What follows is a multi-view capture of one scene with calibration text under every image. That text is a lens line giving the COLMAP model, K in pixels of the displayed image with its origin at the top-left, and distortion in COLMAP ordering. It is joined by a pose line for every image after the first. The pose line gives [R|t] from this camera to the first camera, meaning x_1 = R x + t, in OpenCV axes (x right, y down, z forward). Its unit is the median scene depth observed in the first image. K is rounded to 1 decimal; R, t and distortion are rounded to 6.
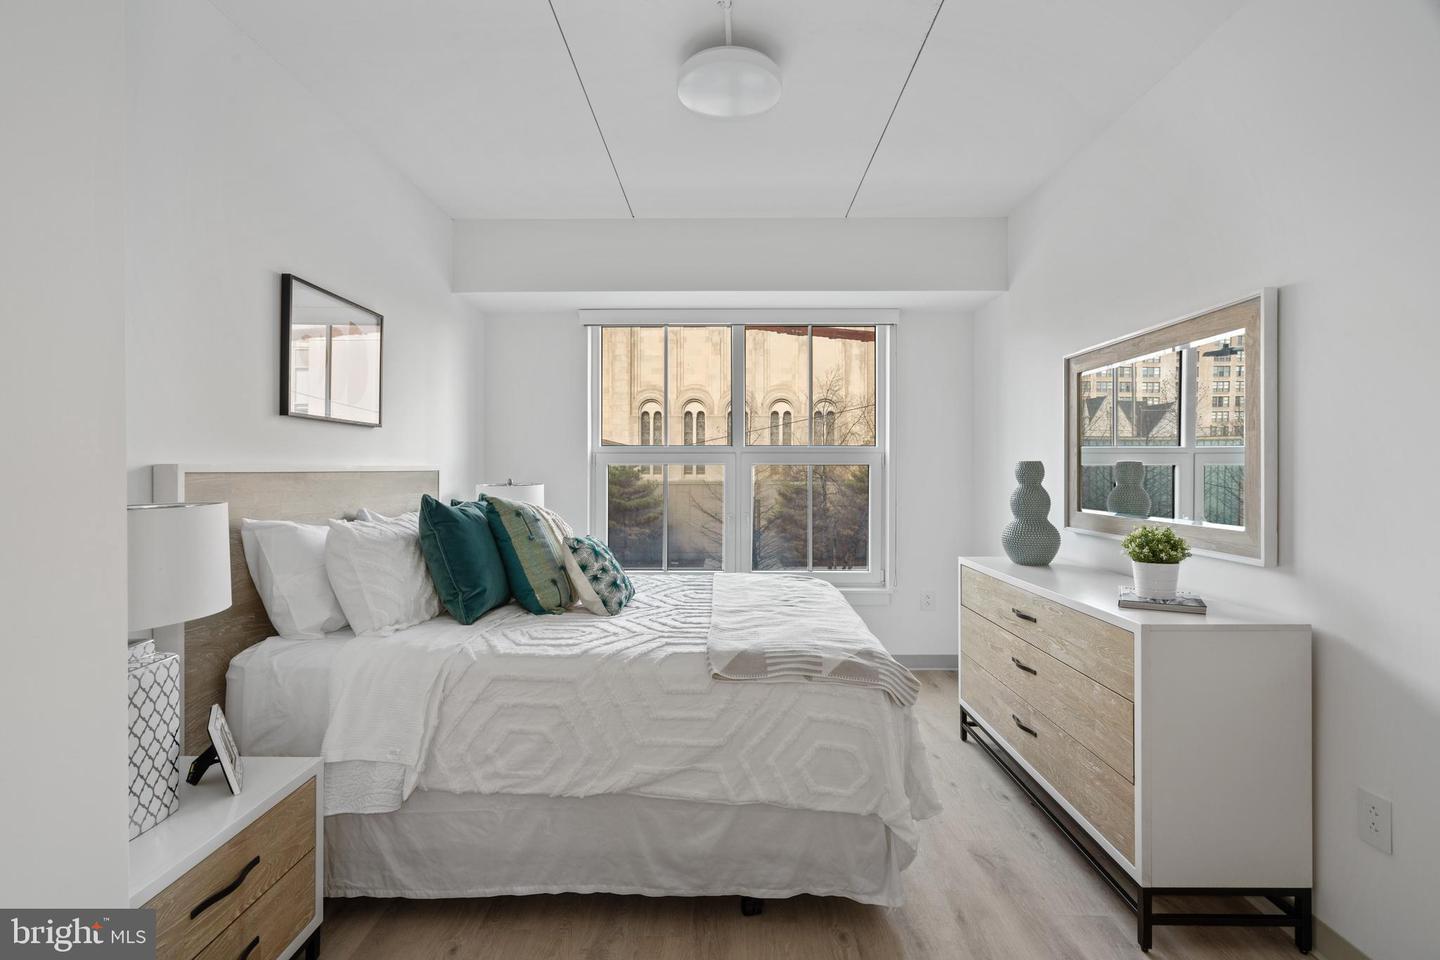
lens RADIAL K [[653.8, 0, 721.3], [0, 653.8, 468.8], [0, 0, 1]] dist [-0.005807, 0.000594]
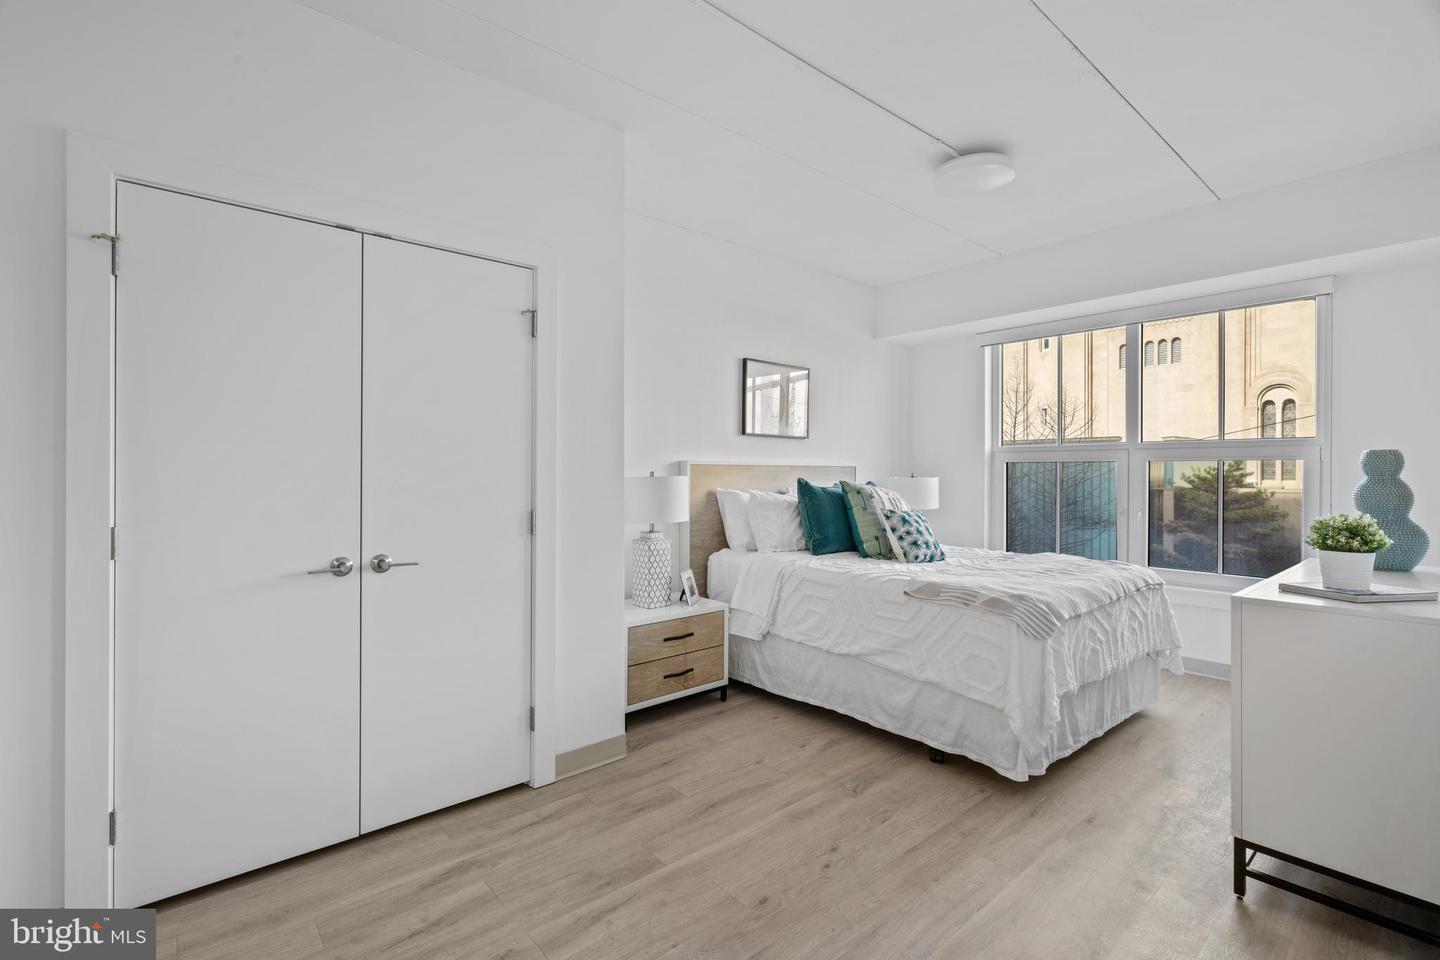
lens RADIAL K [[653.8, 0, 724.3], [0, 653.8, 478.7], [0, 0, 1]] dist [-0.005807, 0.000594]
pose [[0.666979, 0.008428, -0.745029, 0.816661], [-0.002623, 0.999956, 0.008963, 0.032502], [0.745072, -0.004024, 0.666972, -0.333375]]
